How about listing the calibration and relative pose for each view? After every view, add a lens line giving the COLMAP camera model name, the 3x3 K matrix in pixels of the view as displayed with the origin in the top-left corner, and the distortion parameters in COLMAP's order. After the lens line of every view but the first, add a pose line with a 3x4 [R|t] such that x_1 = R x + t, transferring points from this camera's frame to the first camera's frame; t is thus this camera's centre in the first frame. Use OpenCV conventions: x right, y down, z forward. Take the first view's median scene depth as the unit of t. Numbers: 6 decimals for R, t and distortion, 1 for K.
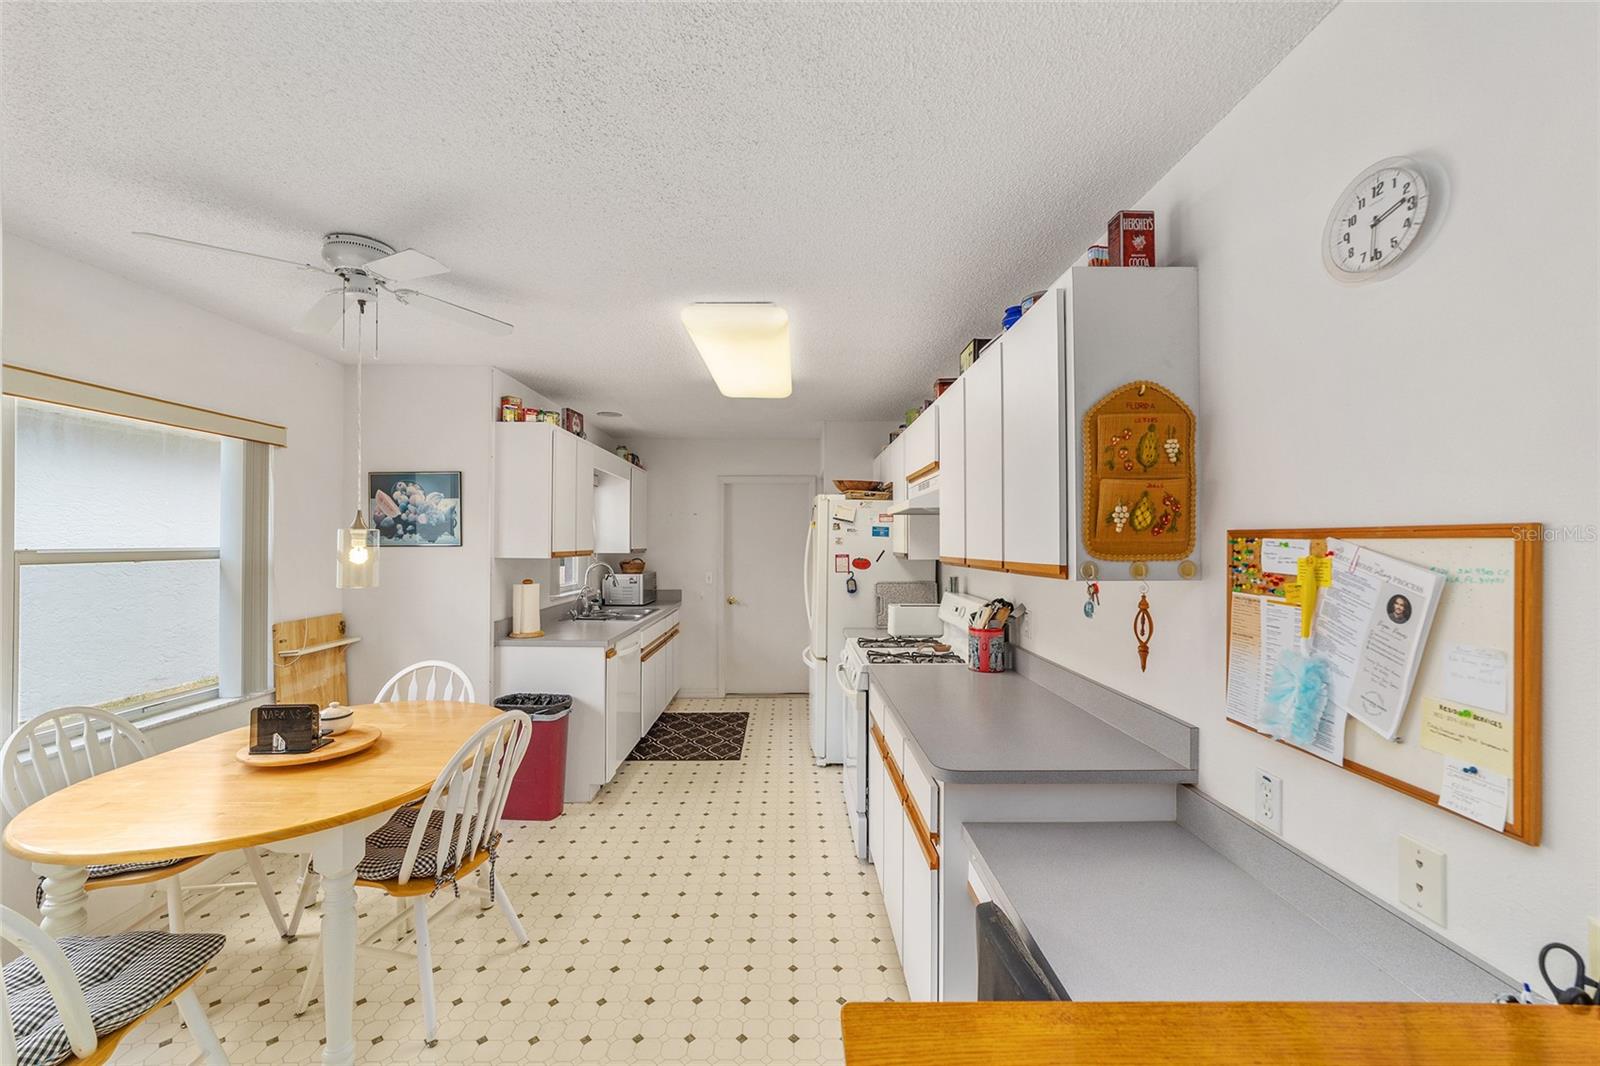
lens RADIAL K [[611.7, 0, 787.6], [0, 611.7, 540.7], [0, 0, 1]] dist [-0.003925, 0.000773]
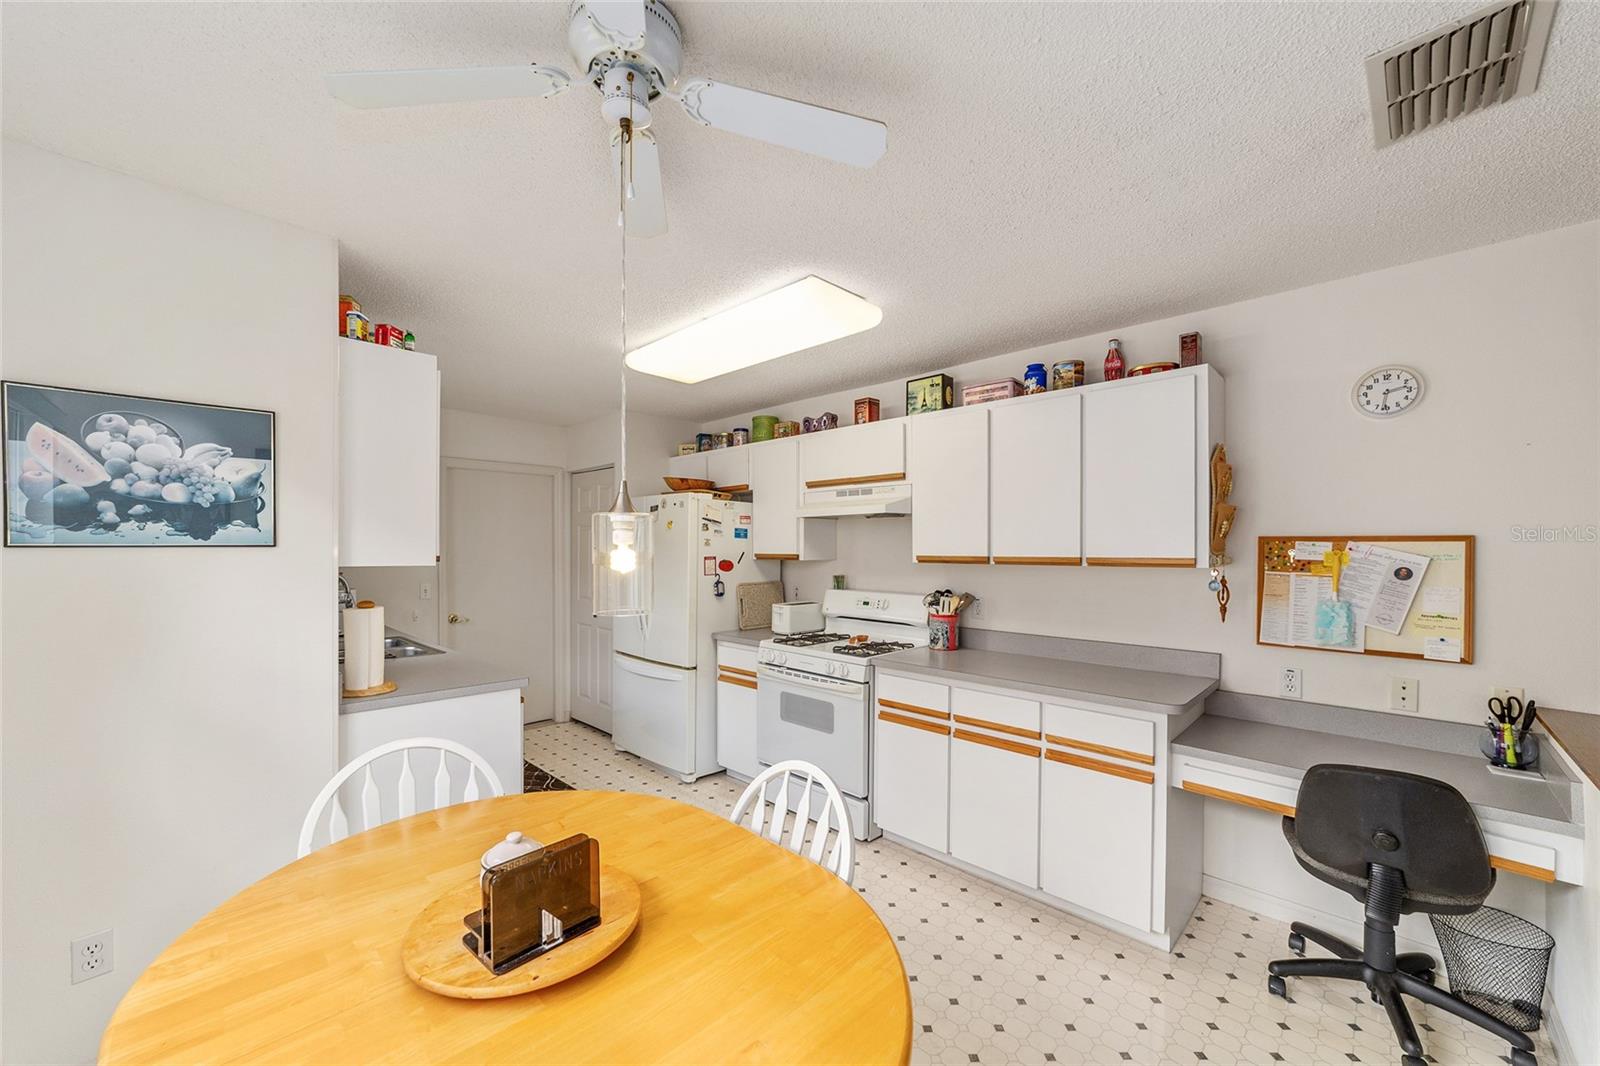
lens RADIAL K [[611.7, 0, 787.7], [0, 611.7, 552.2], [0, 0, 1]] dist [-0.003925, 0.000773]
pose [[0.711152, -0.004487, 0.703024, -0.546292], [-0.004388, 0.999932, 0.010820, 0.005363], [-0.703024, -0.010779, 0.711084, 0.258886]]
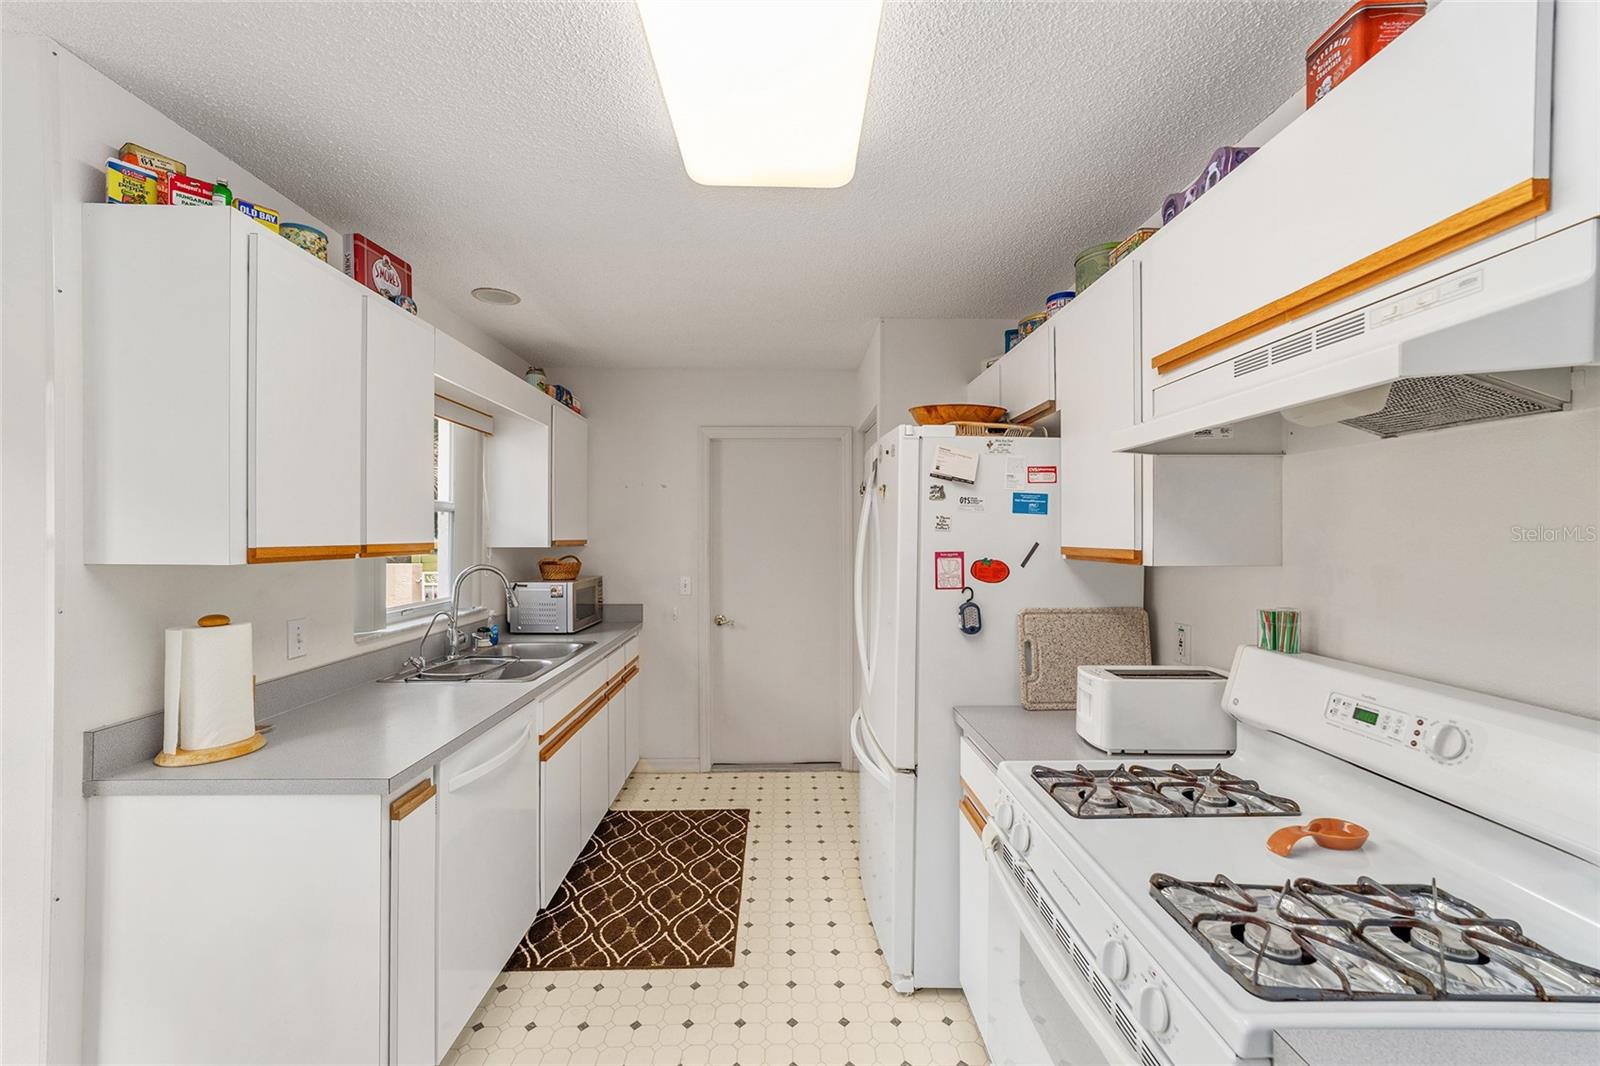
lens RADIAL K [[611.7, 0, 790.5], [0, 611.7, 537.9], [0, 0, 1]] dist [-0.003925, 0.000773]
pose [[0.999904, -0.000378, 0.013870, -0.044532], [0.000251, 0.999958, 0.009183, 0.008230], [-0.013873, -0.009178, 0.999862, 0.580832]]
